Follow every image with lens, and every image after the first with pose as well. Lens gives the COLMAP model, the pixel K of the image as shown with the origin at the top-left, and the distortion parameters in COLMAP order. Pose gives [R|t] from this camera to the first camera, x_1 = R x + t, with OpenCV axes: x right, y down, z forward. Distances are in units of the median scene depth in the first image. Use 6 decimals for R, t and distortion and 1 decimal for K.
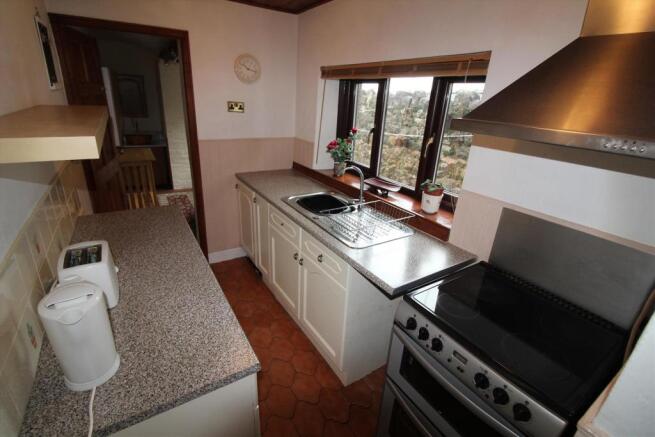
lens RADIAL K [[308.7, 0, 312.6], [0, 308.7, 214.4], [0, 0, 1]] dist [0.000930, 0.000188]
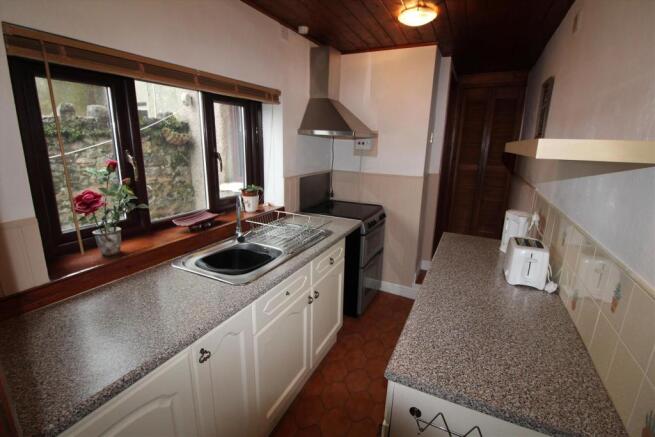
lens RADIAL K [[308.7, 0, 312.6], [0, 308.7, 214.4], [0, 0, 1]] dist [0.000930, 0.000188]
pose [[-0.520423, -0.253337, 0.815463, -0.714931], [0.273525, 0.855201, 0.440244, -0.451554], [-0.808915, 0.452162, -0.375773, 1.253314]]
